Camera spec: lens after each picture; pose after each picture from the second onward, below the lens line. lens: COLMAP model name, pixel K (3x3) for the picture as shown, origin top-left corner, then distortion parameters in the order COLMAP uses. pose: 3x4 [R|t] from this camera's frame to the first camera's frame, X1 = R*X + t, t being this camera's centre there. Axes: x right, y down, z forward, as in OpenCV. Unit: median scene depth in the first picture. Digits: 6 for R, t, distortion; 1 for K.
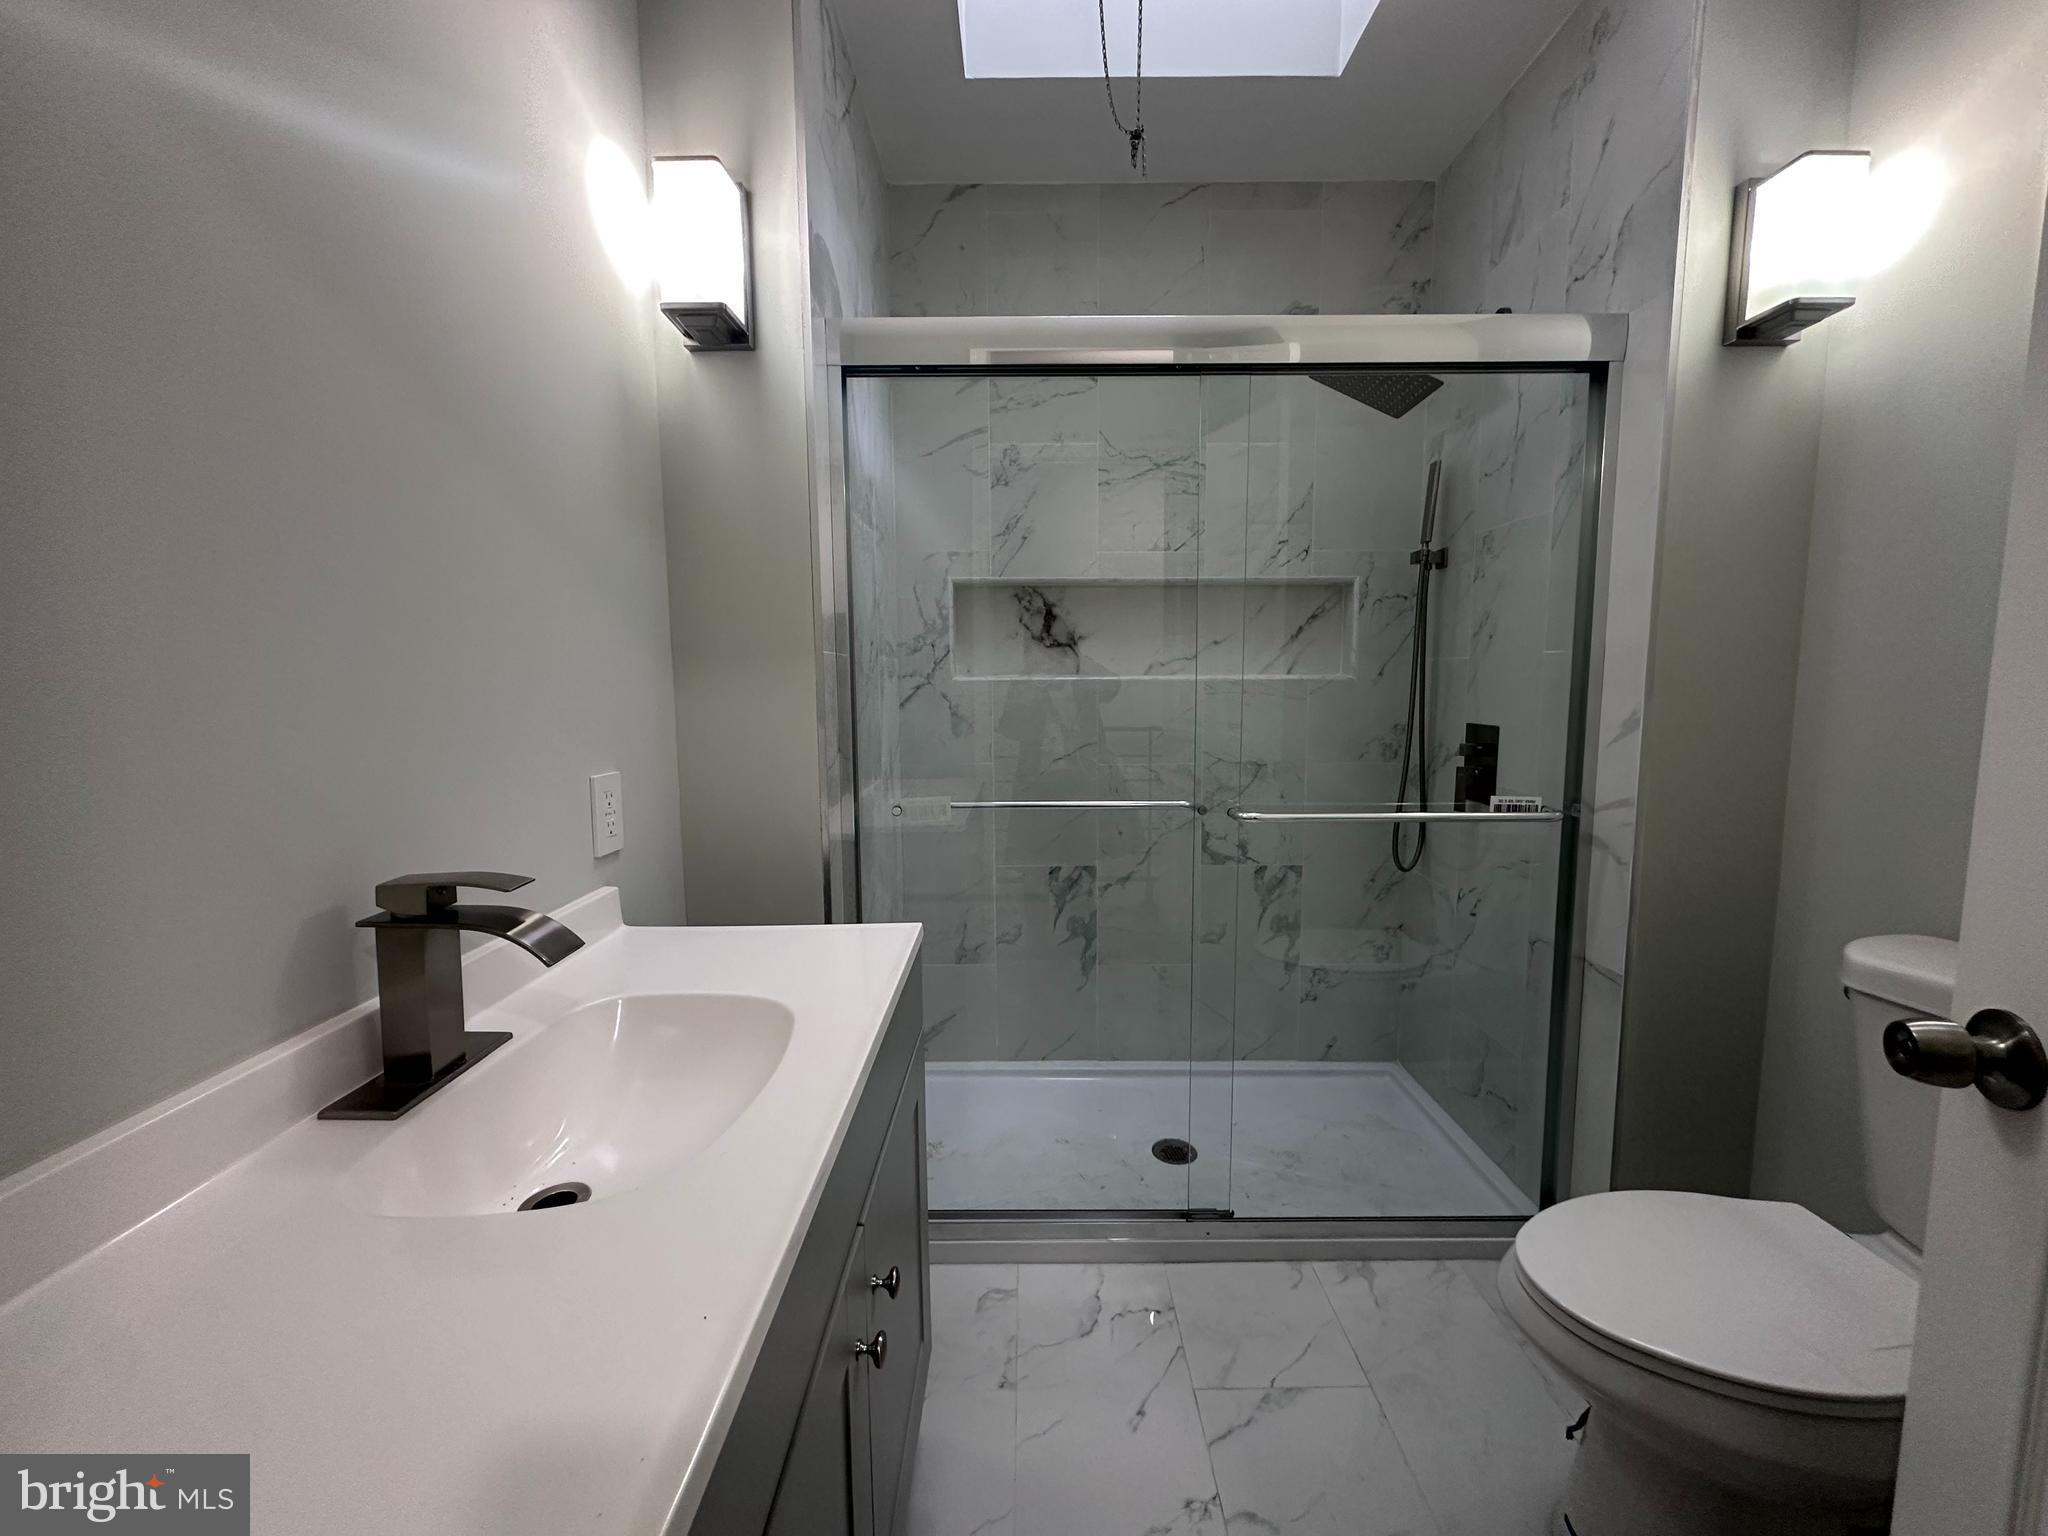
lens RADIAL K [[812.7, 0, 1026.8], [0, 812.7, 768.4], [0, 0, 1]] dist [-0.001698, 0.000177]
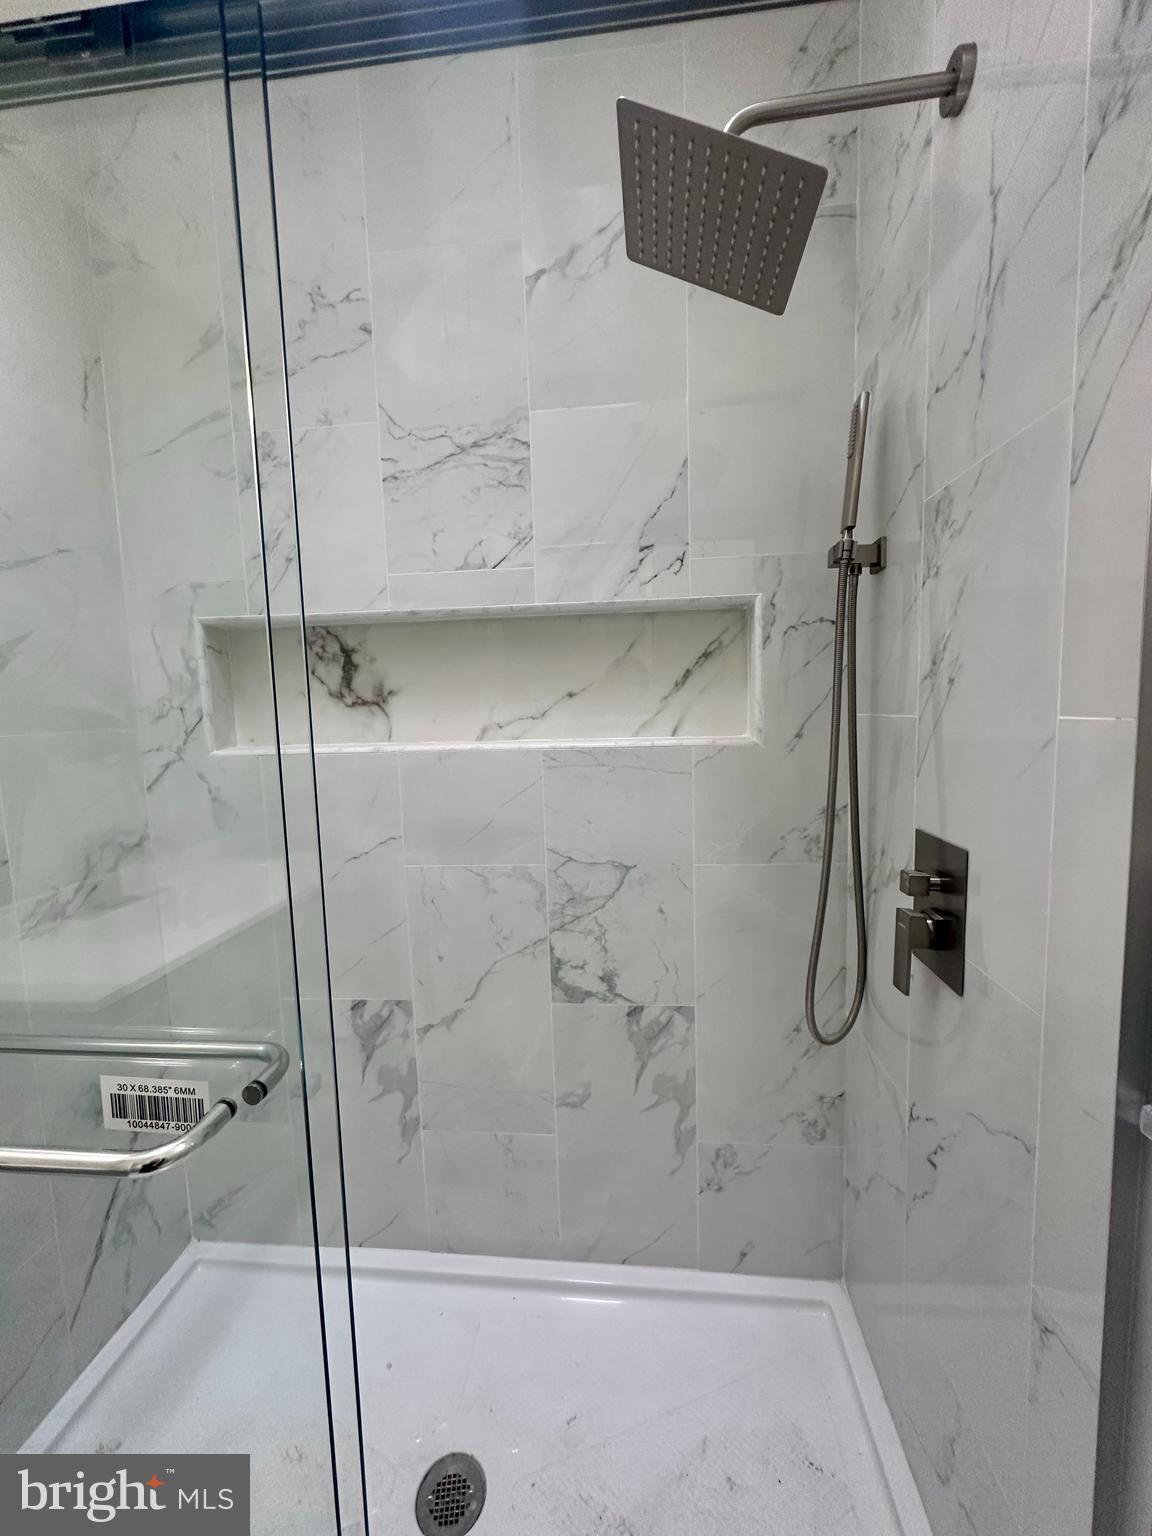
lens RADIAL K [[609.5, 0, 575.9], [0, 609.5, 770.4], [0, 0, 1]] dist [-0.001698, 0.000177]
pose [[0.995186, -0.013419, -0.097079, 0.302076], [0.012673, 0.999885, -0.008291, -0.086297], [0.097179, 0.007021, 0.995242, 0.478535]]
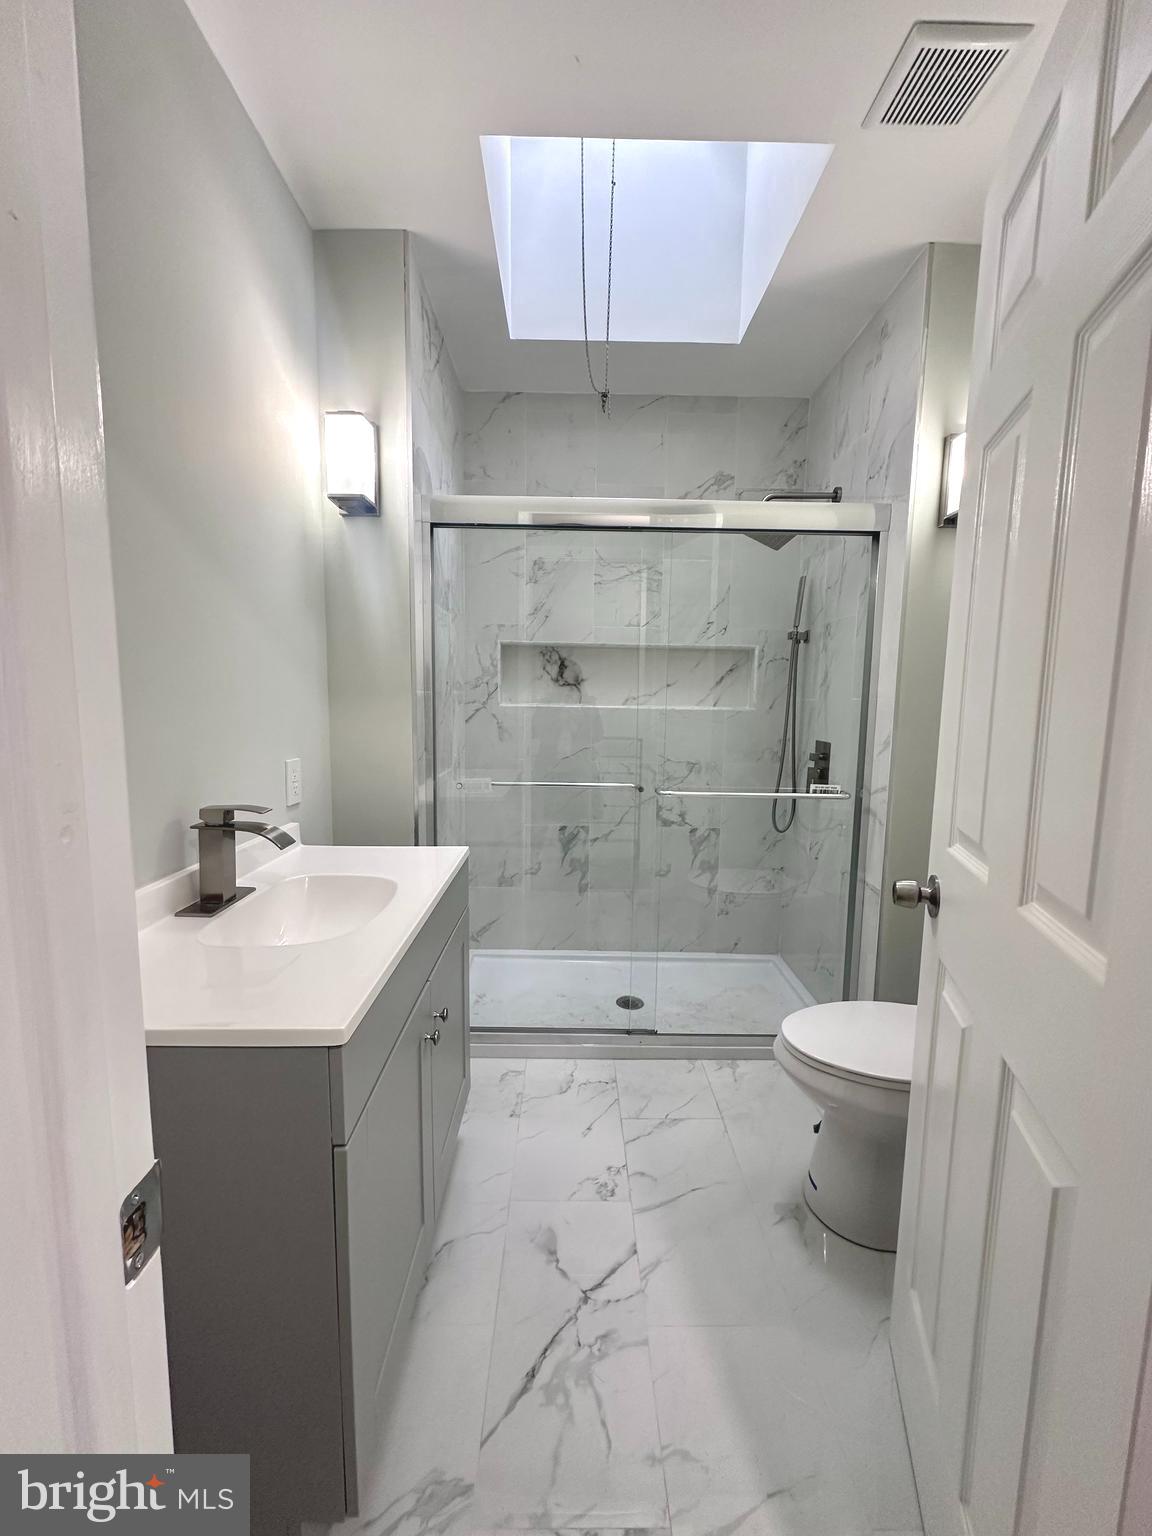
lens RADIAL K [[609.5, 0, 575.9], [0, 609.5, 770.4], [0, 0, 1]] dist [-0.001698, 0.000177]
pose [[0.999749, 0.020278, 0.009568, 0.048343], [-0.020357, 0.999759, 0.008180, 0.003498], [-0.009400, -0.008373, 0.999921, -0.182647]]
